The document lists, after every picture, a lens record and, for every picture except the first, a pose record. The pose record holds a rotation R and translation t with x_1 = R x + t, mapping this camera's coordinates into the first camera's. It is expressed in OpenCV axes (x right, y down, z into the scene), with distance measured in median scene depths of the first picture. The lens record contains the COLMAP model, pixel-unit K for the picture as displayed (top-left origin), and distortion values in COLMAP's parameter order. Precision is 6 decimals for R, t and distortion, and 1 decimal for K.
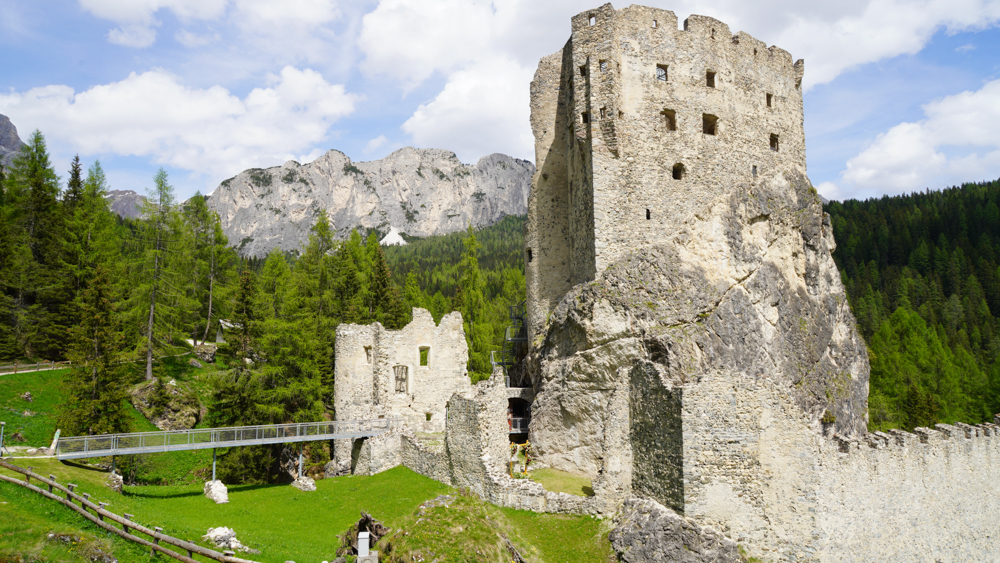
lens RADIAL K [[676.3, 0, 500.2], [0, 676.3, 280.0], [0, 0, 1]] dist [-0.008410, 0.012260]
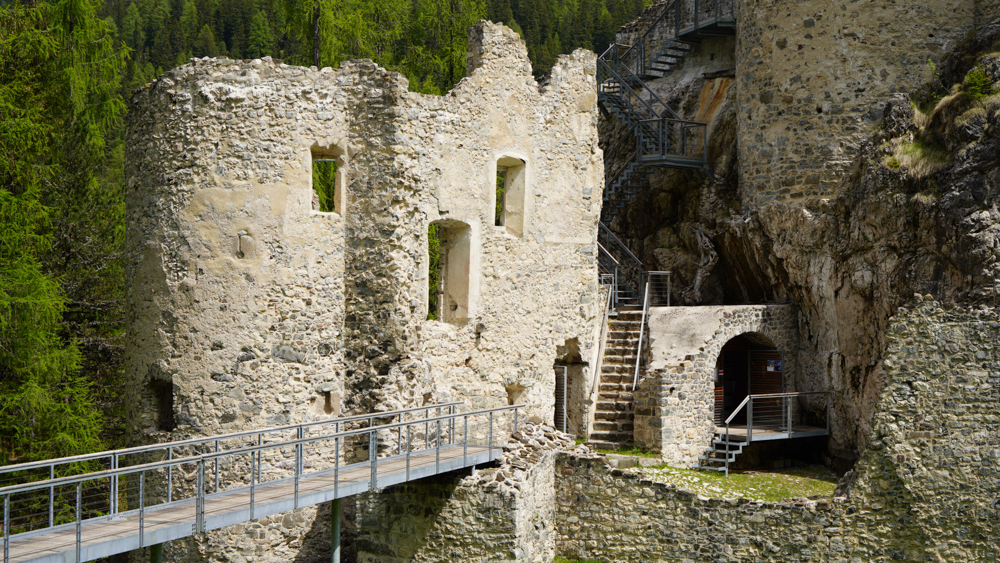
lens RADIAL K [[1638.6, 0, 500.0], [0, 1638.6, 281.5], [0, 0, 1]] dist [-0.011791, -0.014112]
pose [[0.828257, 0.018879, 0.560031, -0.514831], [-0.073855, 0.994391, 0.075706, 0.098939], [-0.555461, -0.104065, 0.825005, 0.421866]]
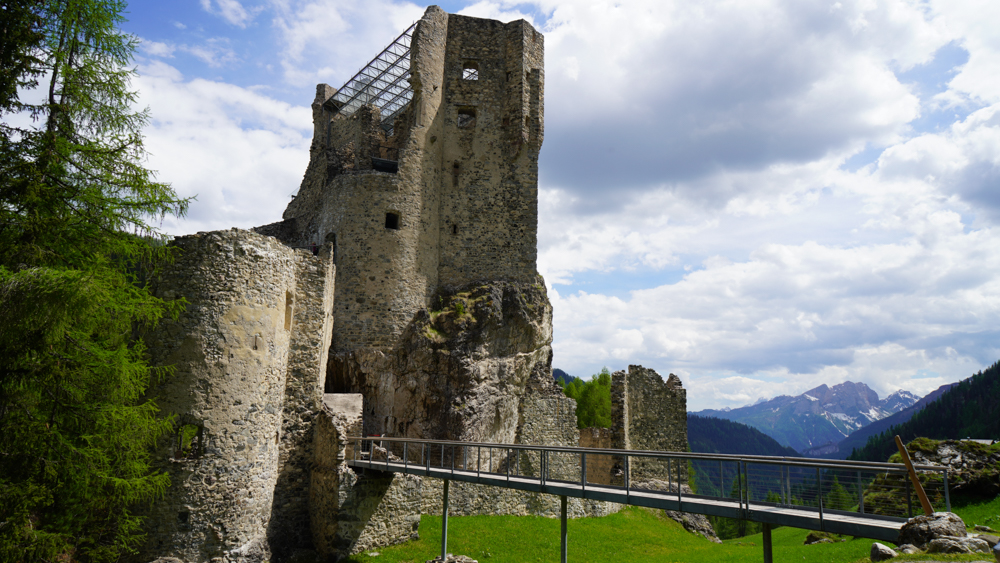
lens RADIAL K [[676.3, 0, 500.2], [0, 676.3, 280.0], [0, 0, 1]] dist [-0.008410, 0.012260]
pose [[-0.020129, 0.215724, 0.976247, -0.689714], [-0.125731, 0.968147, -0.216527, 0.179310], [-0.991860, -0.127103, 0.007636, 0.862325]]
